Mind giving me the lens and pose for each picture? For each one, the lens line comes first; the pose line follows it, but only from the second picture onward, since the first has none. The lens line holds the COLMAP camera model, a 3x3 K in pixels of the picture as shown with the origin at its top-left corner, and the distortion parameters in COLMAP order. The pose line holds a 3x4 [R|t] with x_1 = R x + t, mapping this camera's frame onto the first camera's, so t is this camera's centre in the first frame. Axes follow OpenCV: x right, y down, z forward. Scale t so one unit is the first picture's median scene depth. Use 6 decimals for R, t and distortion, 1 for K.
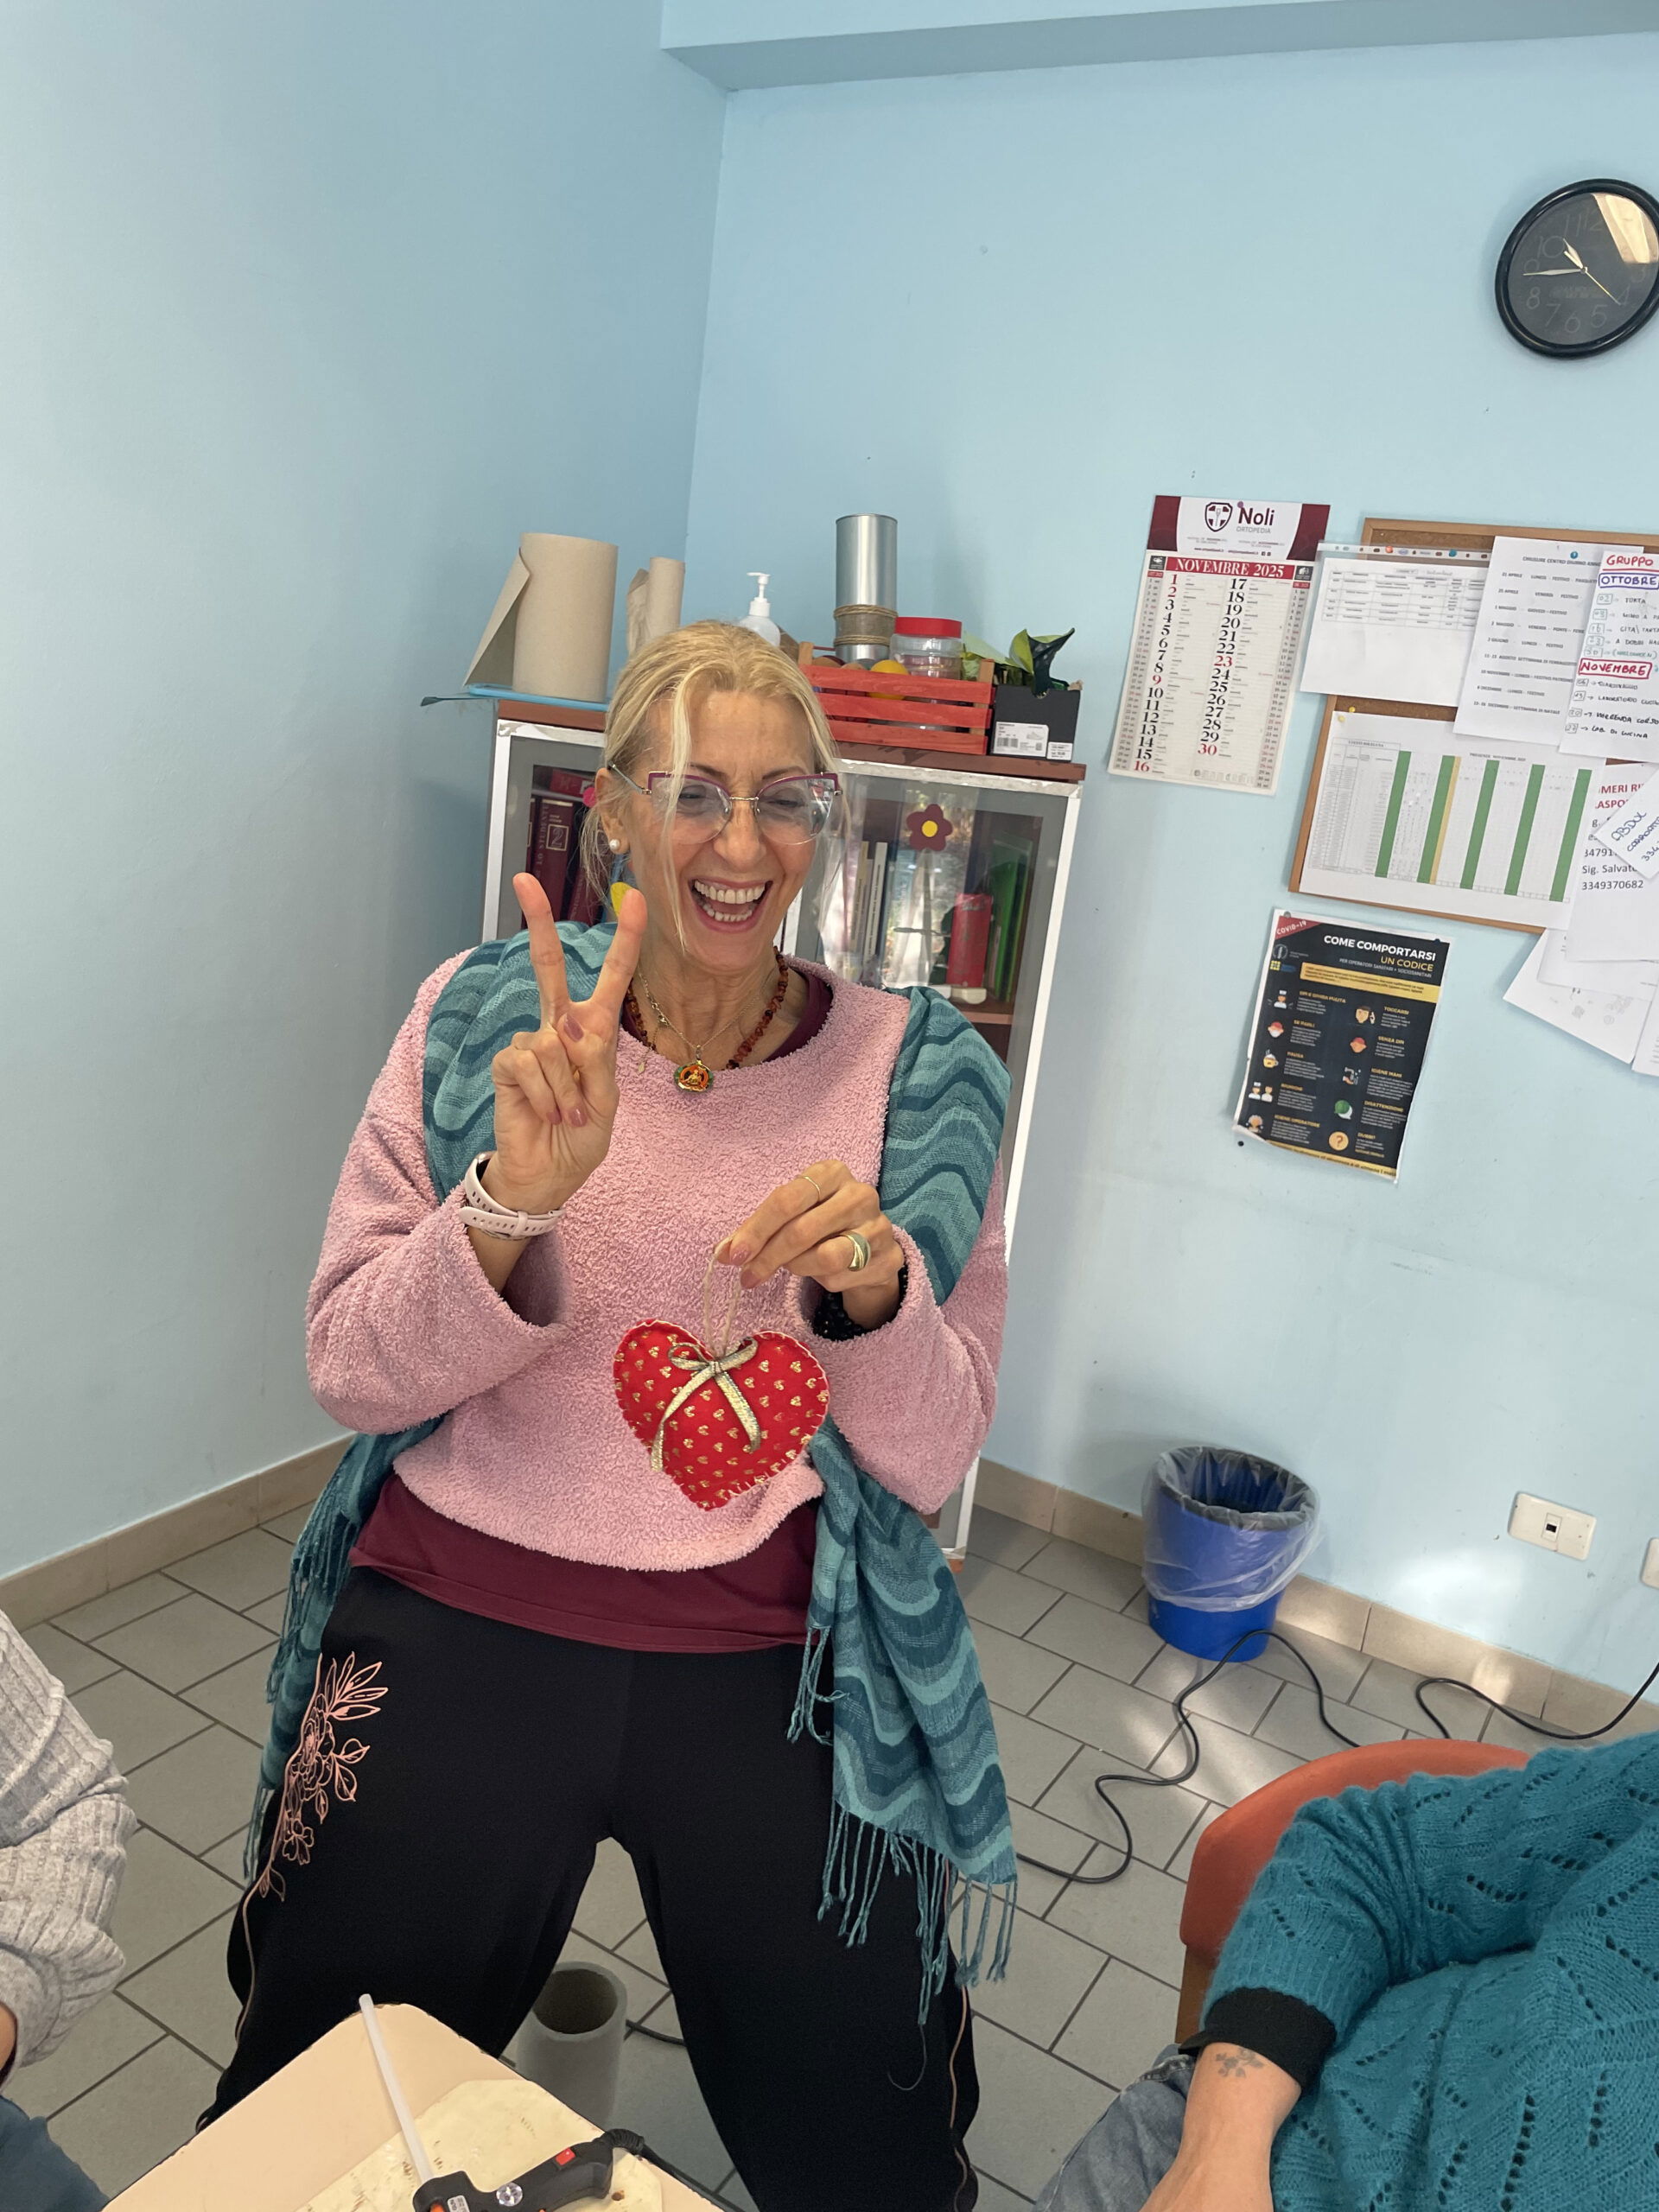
lens RADIAL K [[1680.4, 0, 778.1], [0, 1680.4, 1140.0], [0, 0, 1]] dist [0.043940, -0.069885]
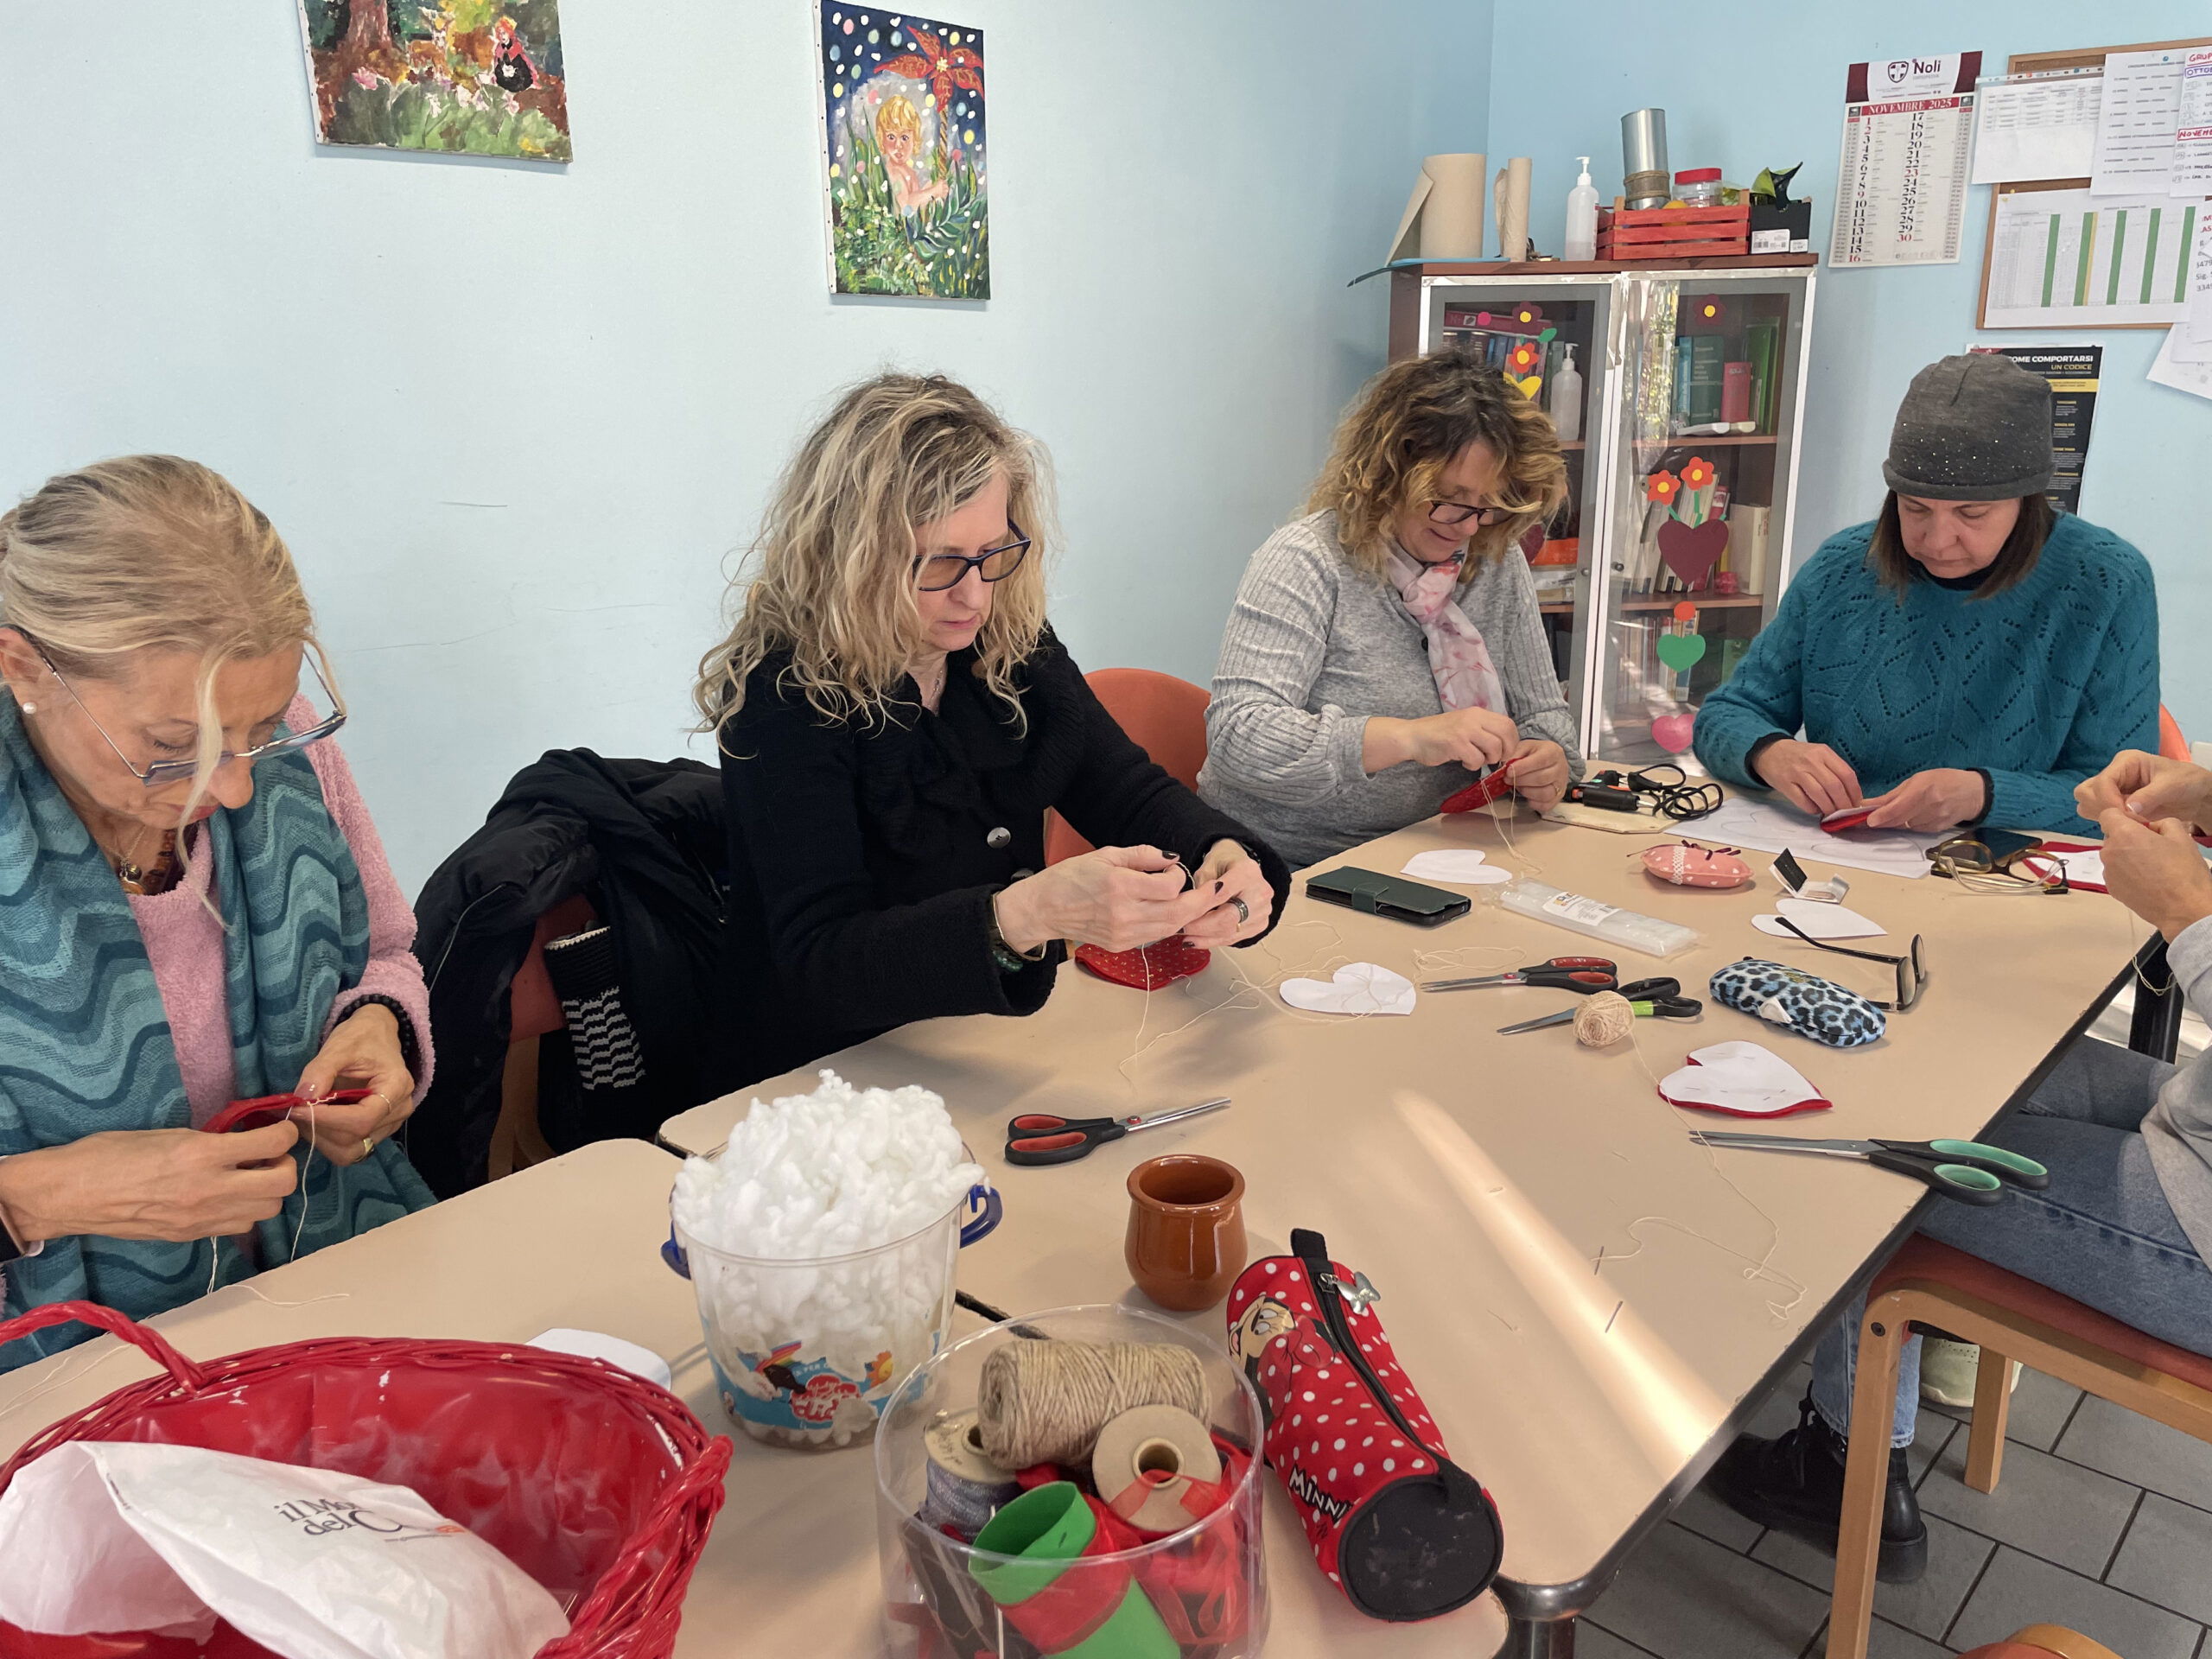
lens RADIAL K [[1665.4, 0, 1058.6], [0, 1665.4, 832.3], [0, 0, 1]] dist [0.022409, -0.052189]
pose [[0.971385, -0.078008, -0.224333, -0.166314], [0.080760, 0.996729, 0.003102, 0.213263], [0.223357, -0.021131, 0.974508, -0.549930]]
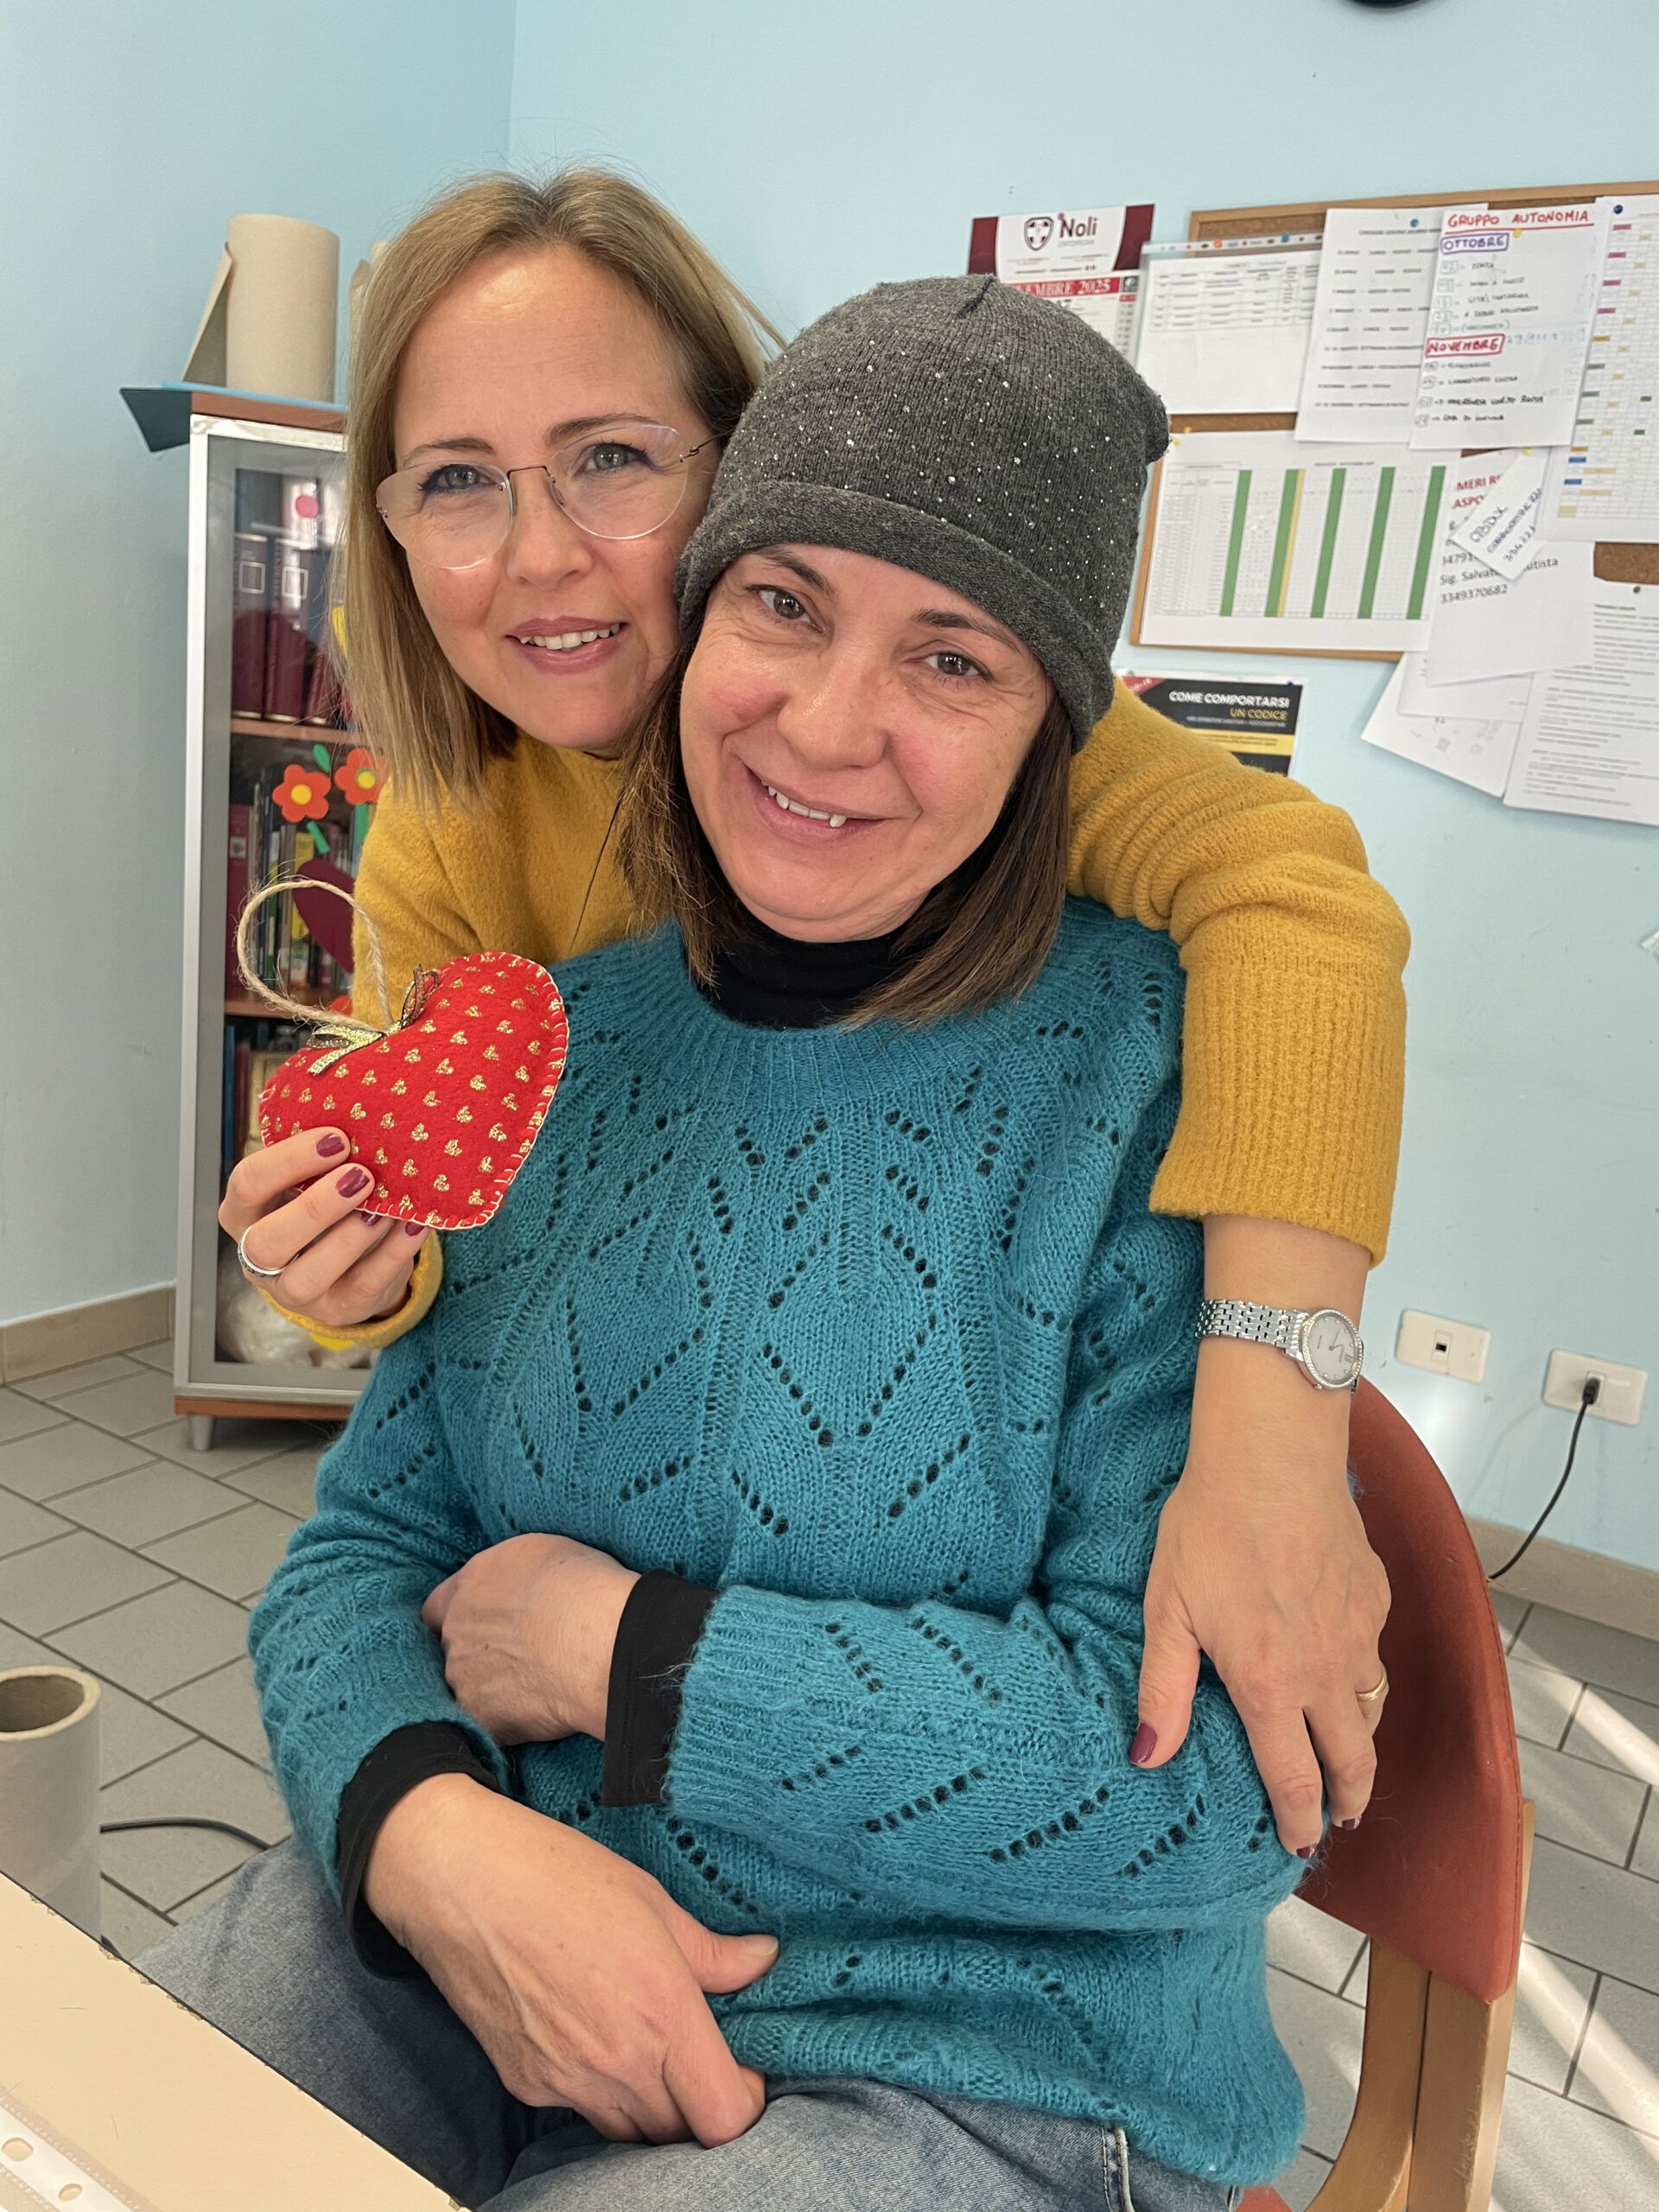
lens RADIAL K [[1680.4, 0, 771.8], [0, 1680.4, 1128.6], [0, 0, 1]] dist [0.043940, -0.069885]
pose [[0.999275, -0.016203, -0.034461, 0.147504], [0.014937, 0.999215, -0.036704, 0.147915], [0.035028, 0.036162, 0.998732, 0.112658]]
